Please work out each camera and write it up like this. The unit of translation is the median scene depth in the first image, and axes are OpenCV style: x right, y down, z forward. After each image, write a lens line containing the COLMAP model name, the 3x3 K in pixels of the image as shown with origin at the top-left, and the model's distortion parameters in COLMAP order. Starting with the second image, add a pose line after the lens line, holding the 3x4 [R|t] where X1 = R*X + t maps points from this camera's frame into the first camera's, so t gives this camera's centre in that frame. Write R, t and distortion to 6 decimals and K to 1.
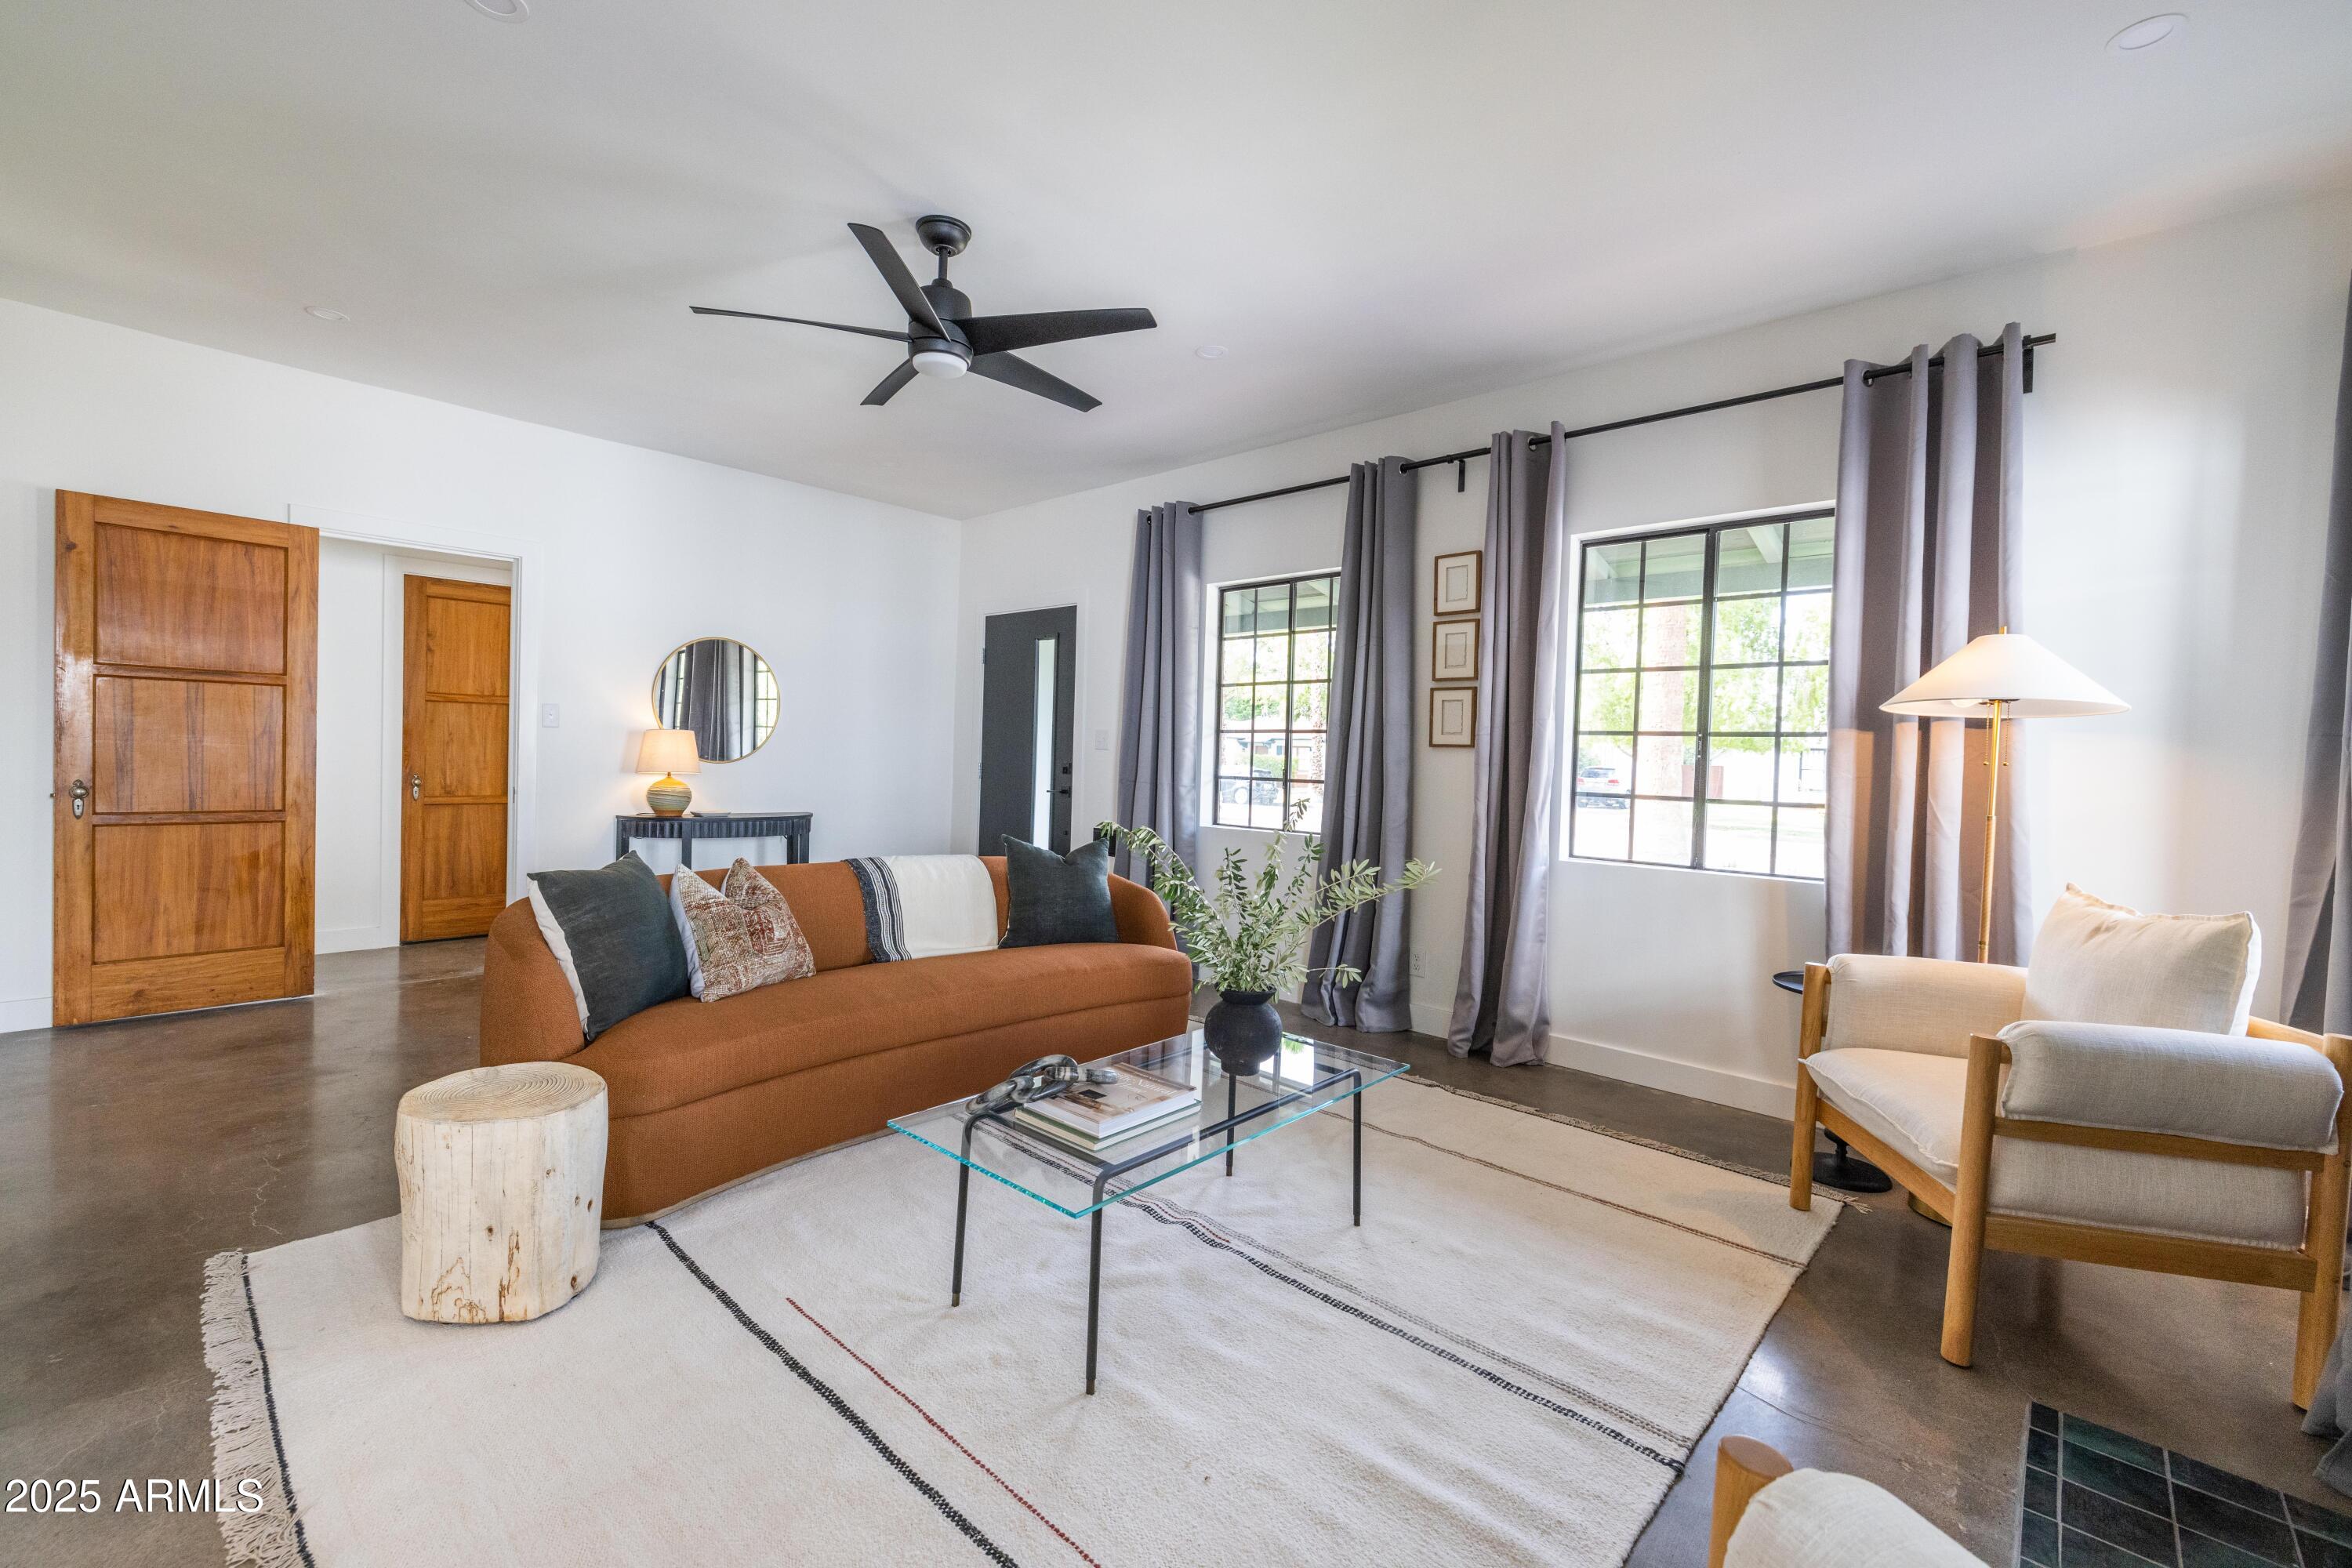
lens RADIAL K [[984.7, 0, 1154.3], [0, 984.7, 779.2], [0, 0, 1]] dist [0.000205, 0.000257]
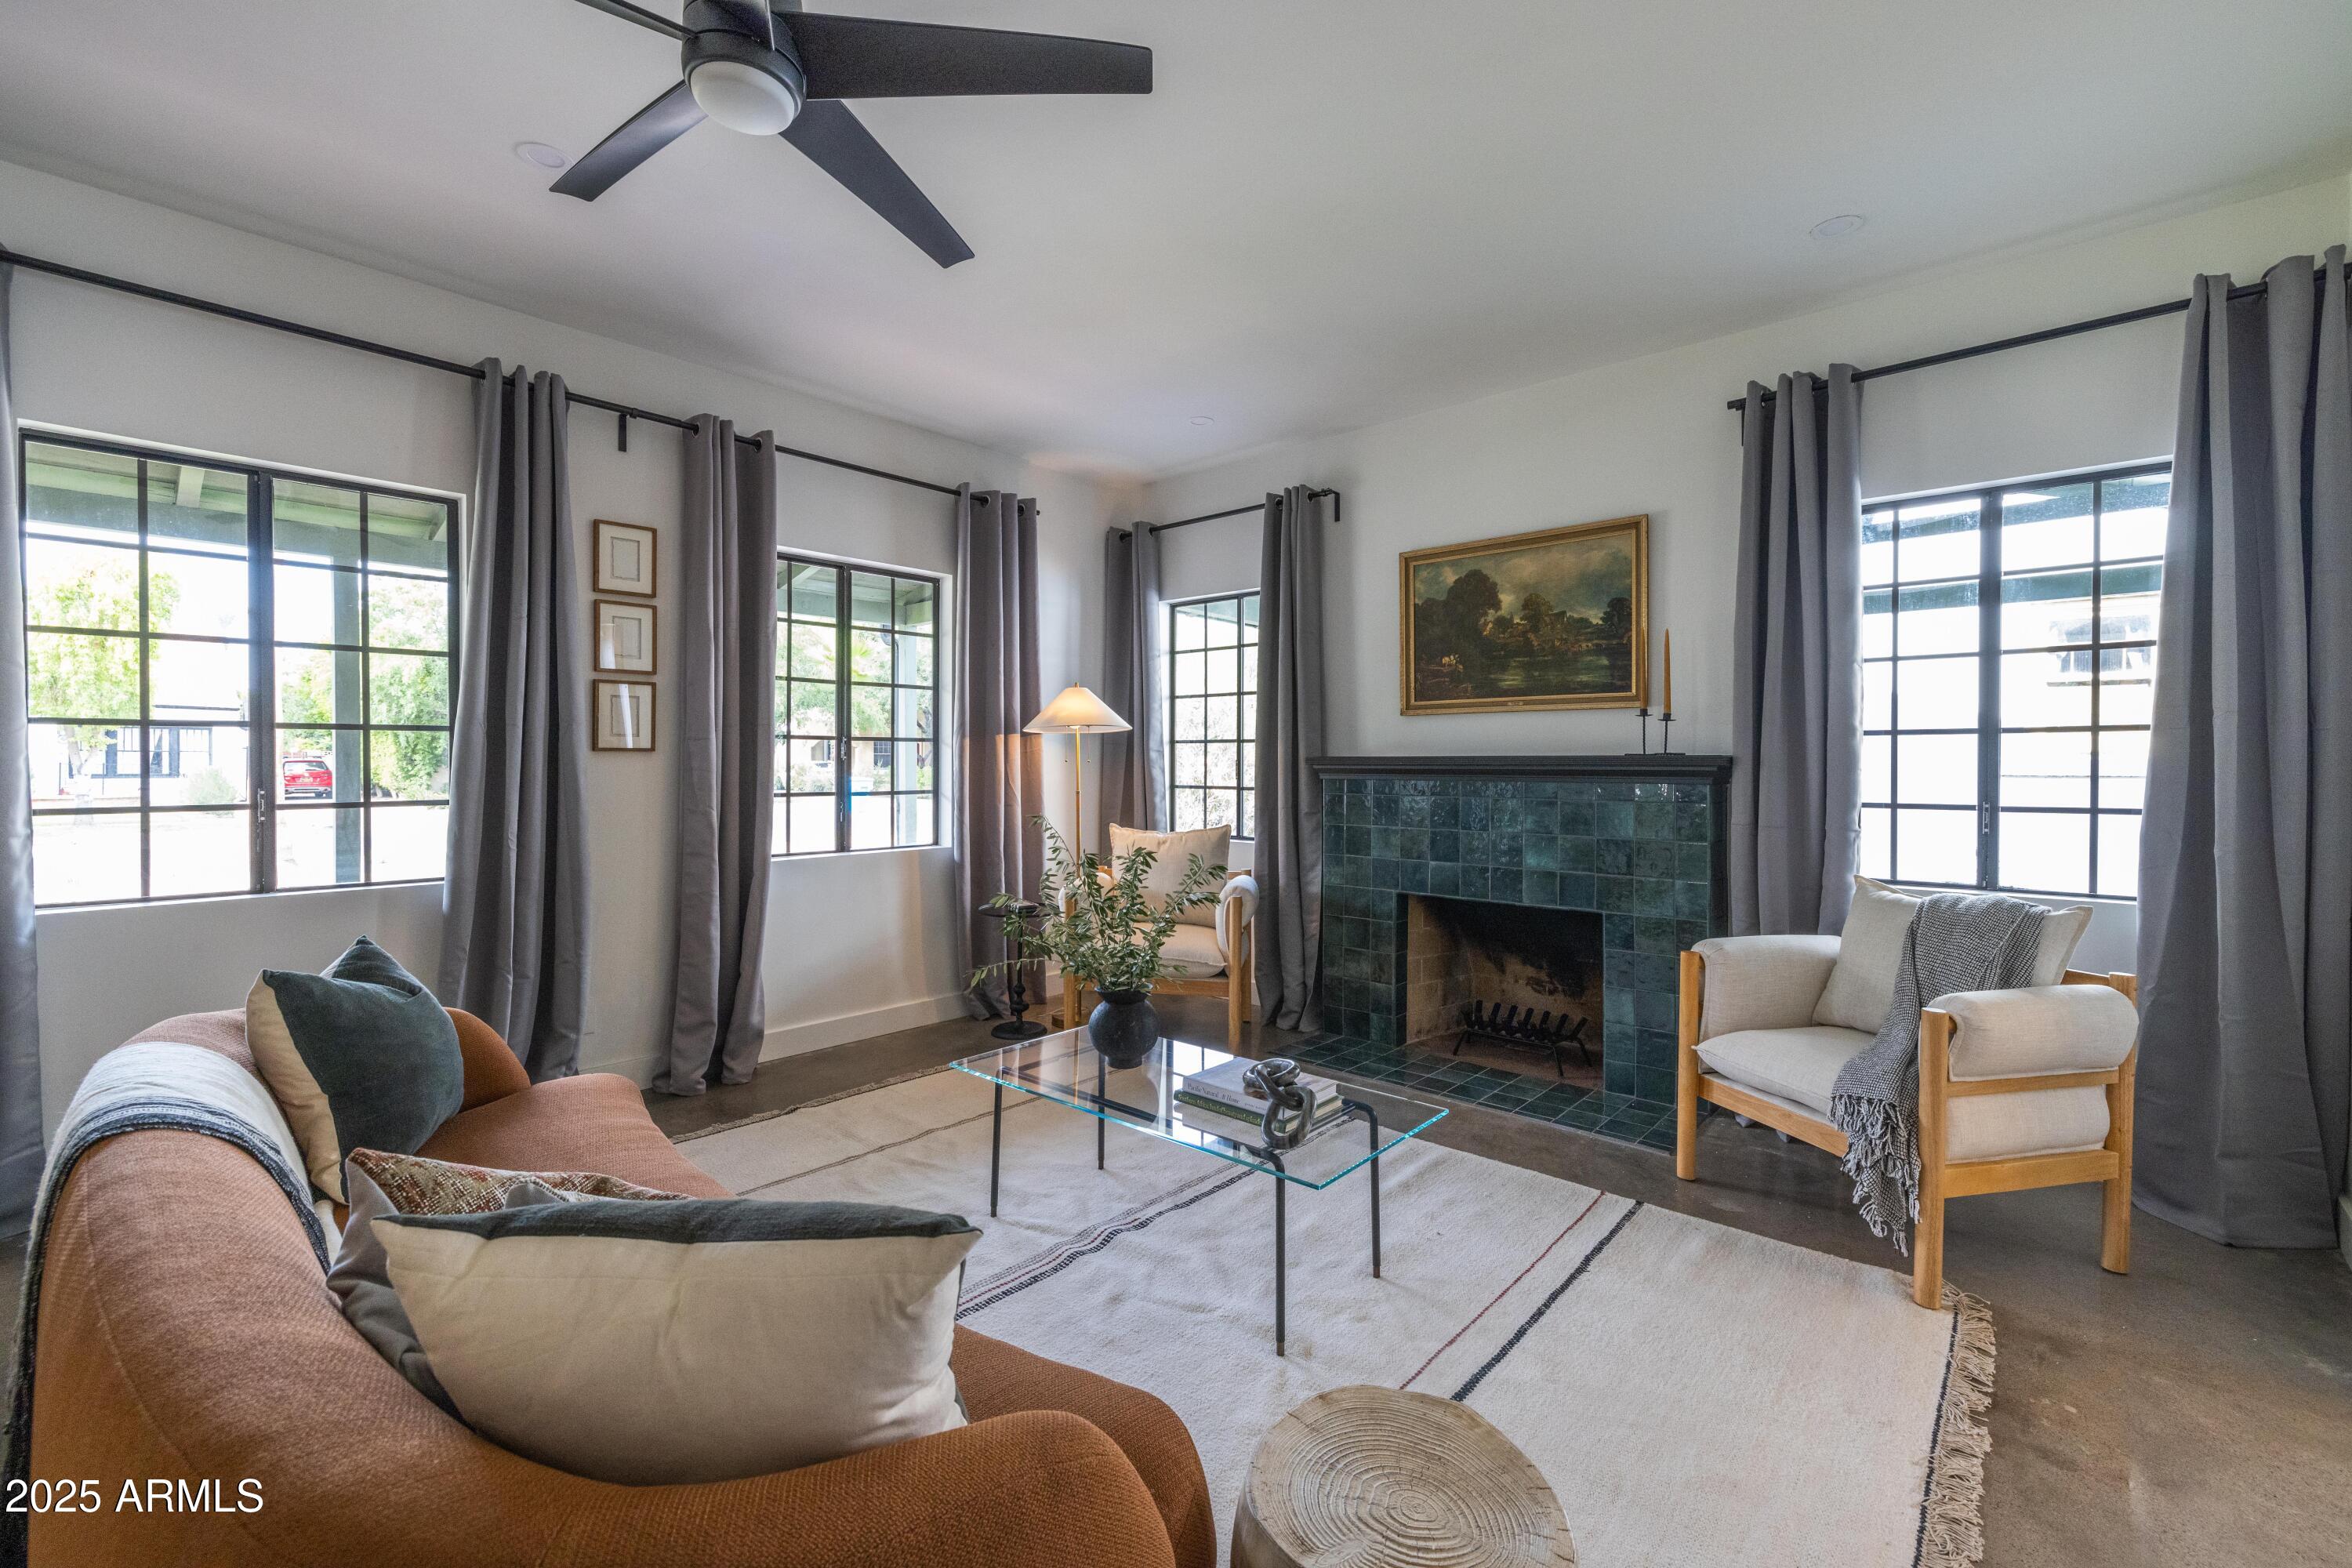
lens RADIAL K [[979.1, 0, 1163.8], [0, 979.1, 774.5], [0, 0, 1]] dist [-0.001102, 0.000216]
pose [[-0.025588, -0.037501, 0.998969, -0.702324], [0.024052, 0.998984, 0.038118, -0.041986], [-0.999383, 0.025003, -0.024660, 0.704479]]
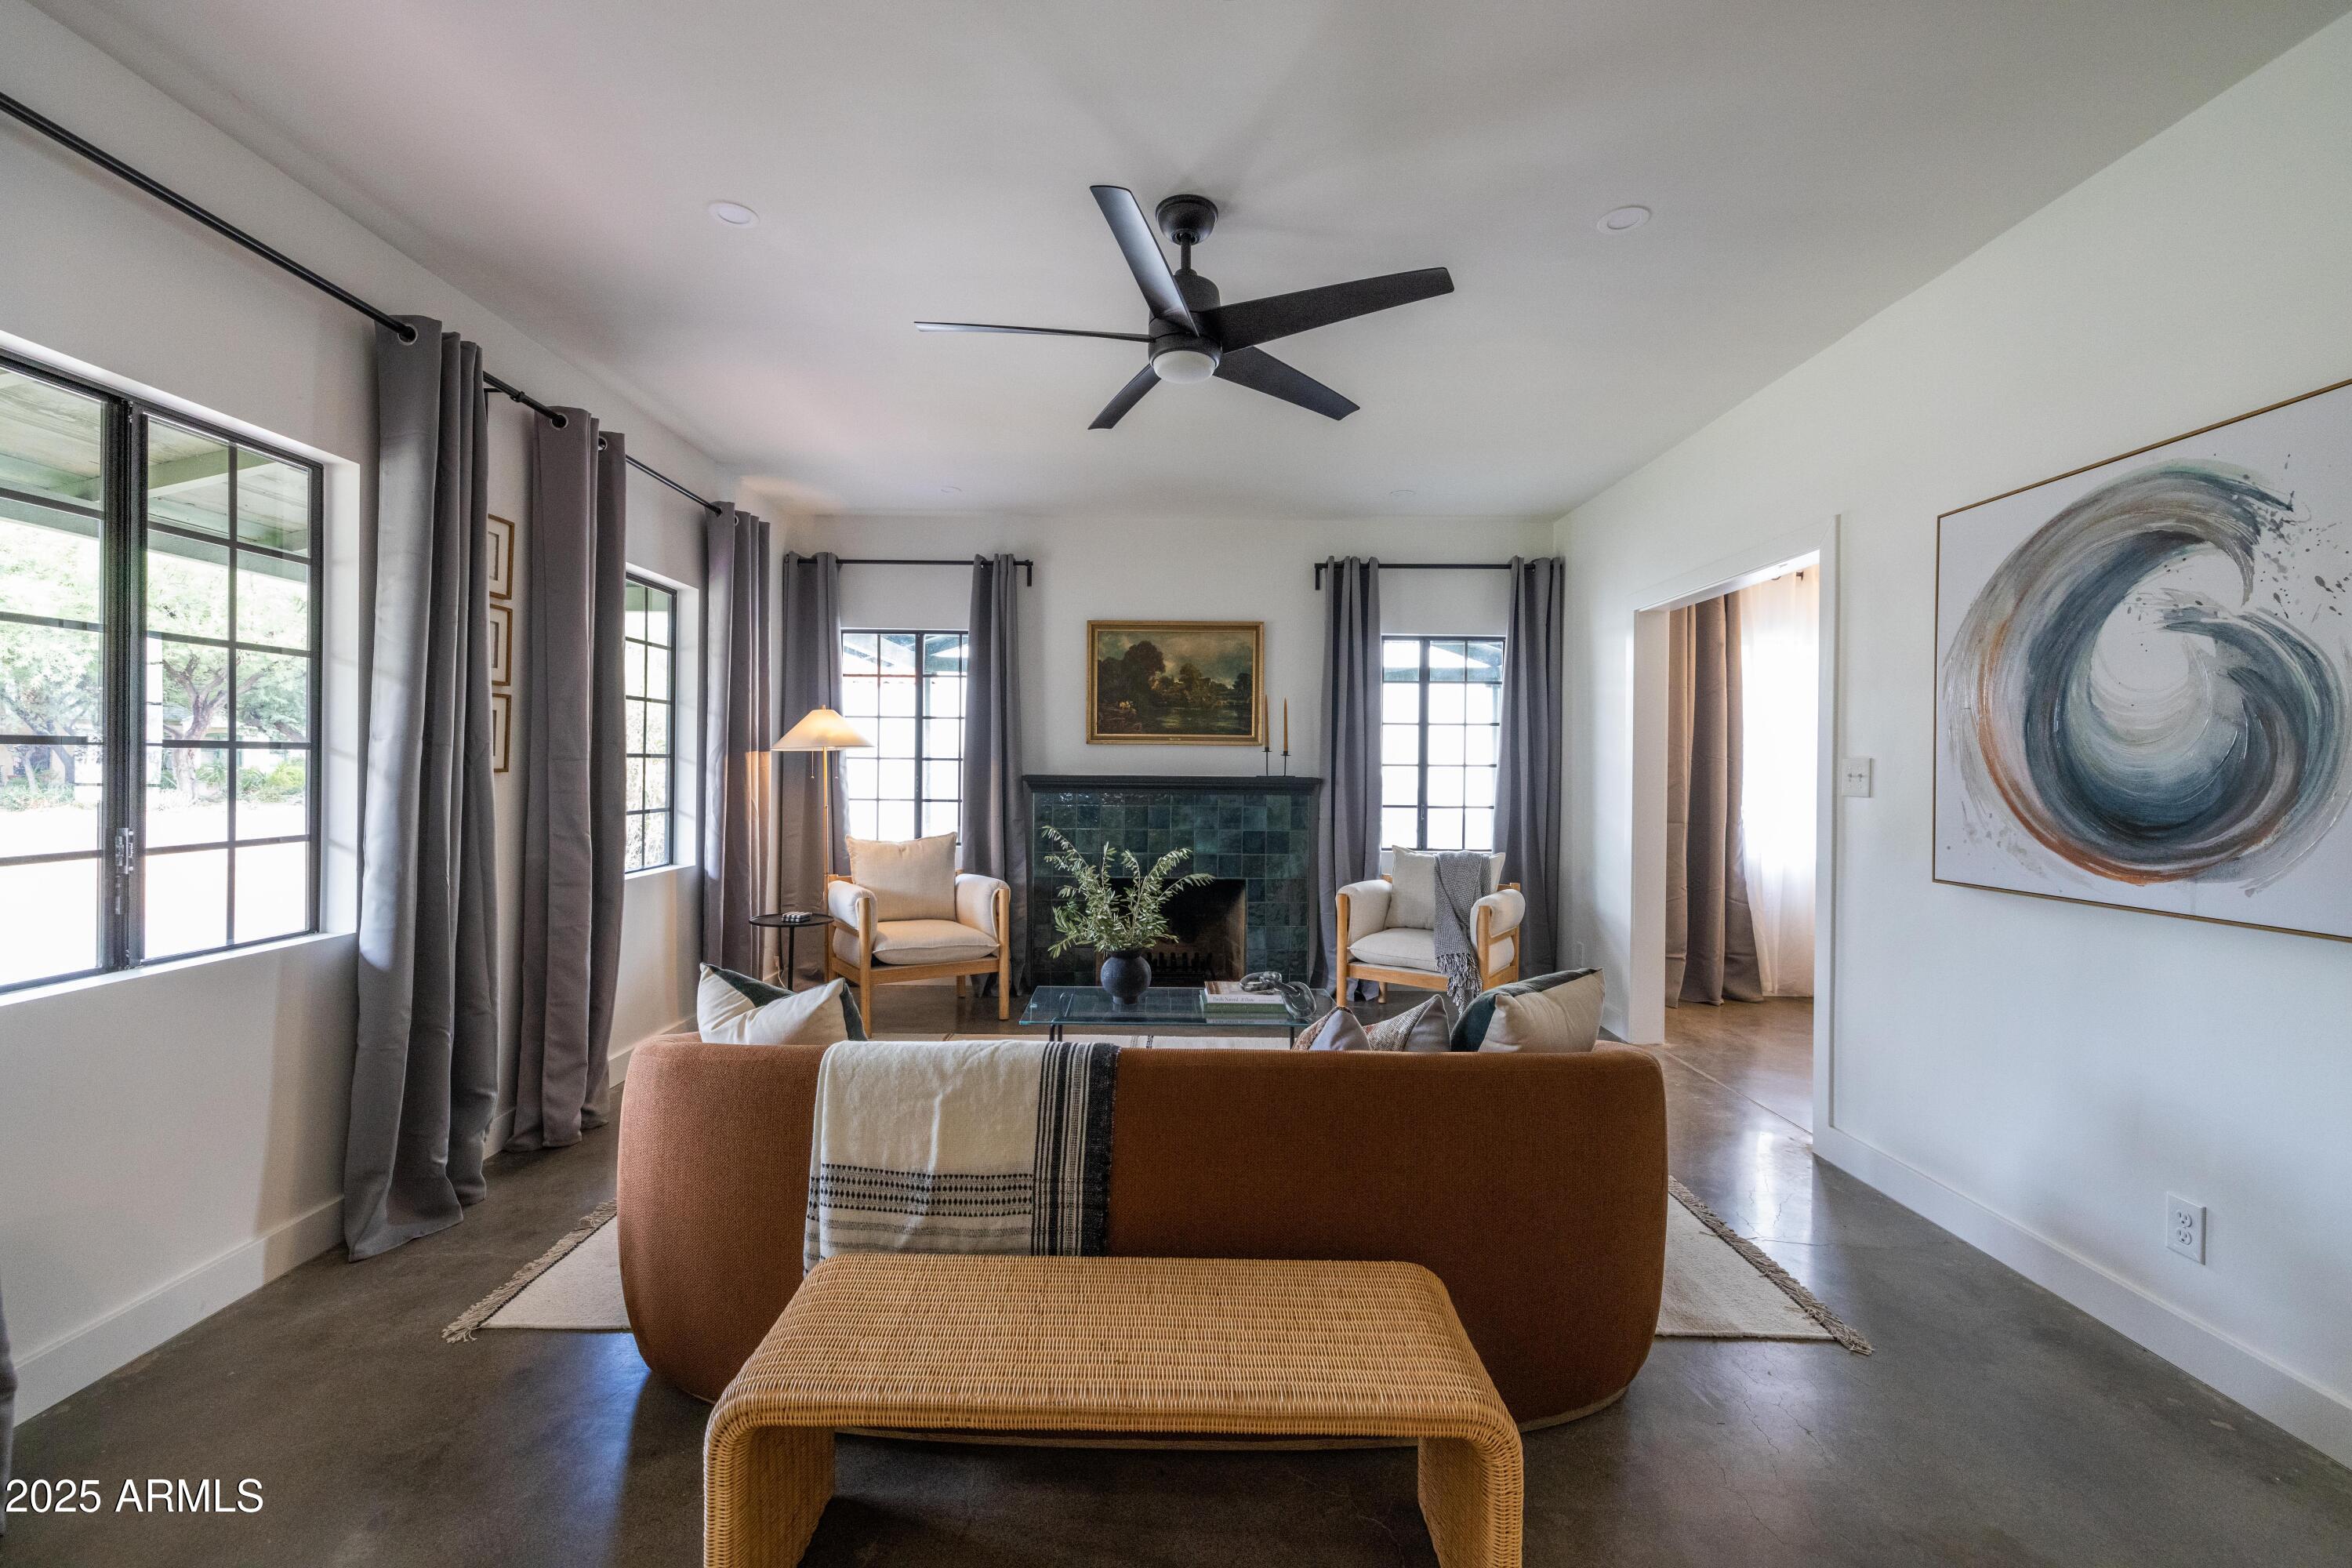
lens RADIAL K [[979.1, 0, 1163.8], [0, 979.1, 774.5], [0, 0, 1]] dist [-0.001102, 0.000216]
pose [[-0.680147, -0.035715, 0.732205, -0.755251], [-0.007621, 0.999103, 0.041654, -0.081525], [-0.733036, 0.022751, -0.679809, 1.420814]]
